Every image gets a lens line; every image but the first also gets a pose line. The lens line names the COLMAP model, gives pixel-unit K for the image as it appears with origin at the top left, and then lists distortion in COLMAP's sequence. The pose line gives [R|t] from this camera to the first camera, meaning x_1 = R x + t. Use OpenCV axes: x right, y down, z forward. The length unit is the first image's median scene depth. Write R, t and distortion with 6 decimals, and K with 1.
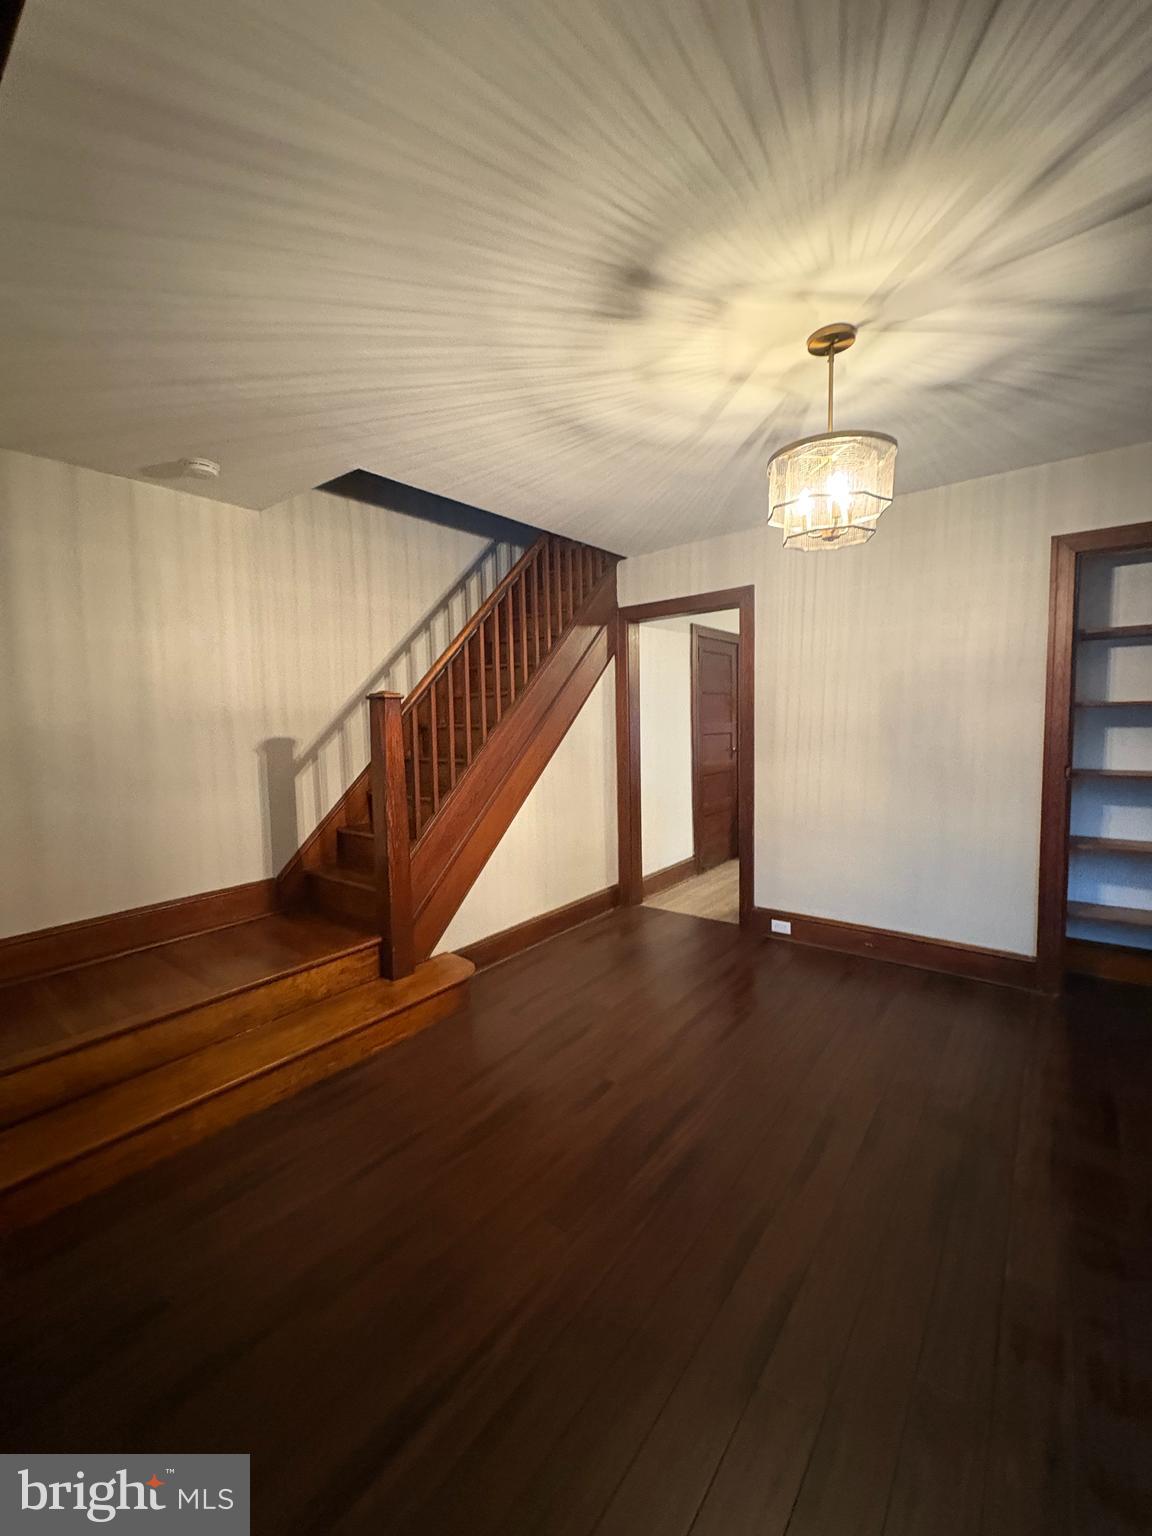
lens RADIAL K [[608.6, 0, 574.9], [0, 608.6, 767.5], [0, 0, 1]] dist [0.001545, -0.000106]
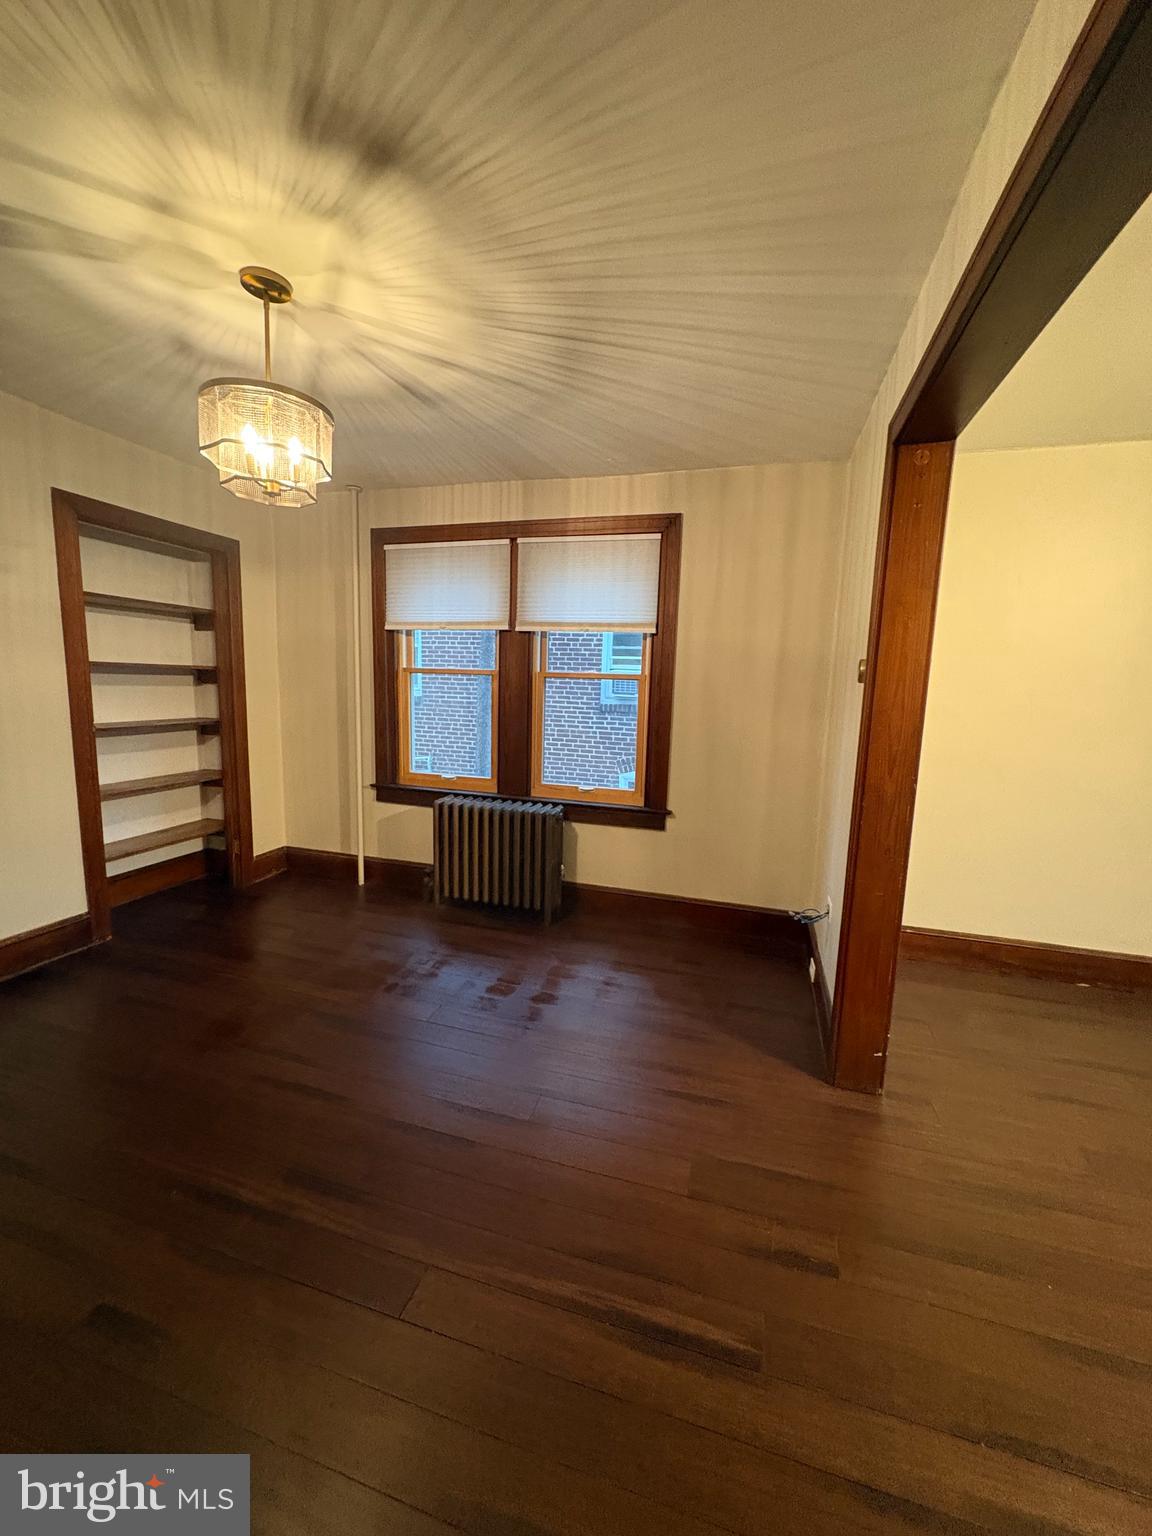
lens RADIAL K [[582.2, 0, 575.6], [0, 582.2, 758.7], [0, 0, 1]] dist [-0.000028, -0.000036]
pose [[-0.368209, -0.107104, 0.923553, -0.764253], [0.065588, 0.987876, 0.140712, -0.038558], [-0.927427, 0.112386, -0.356720, 1.004664]]
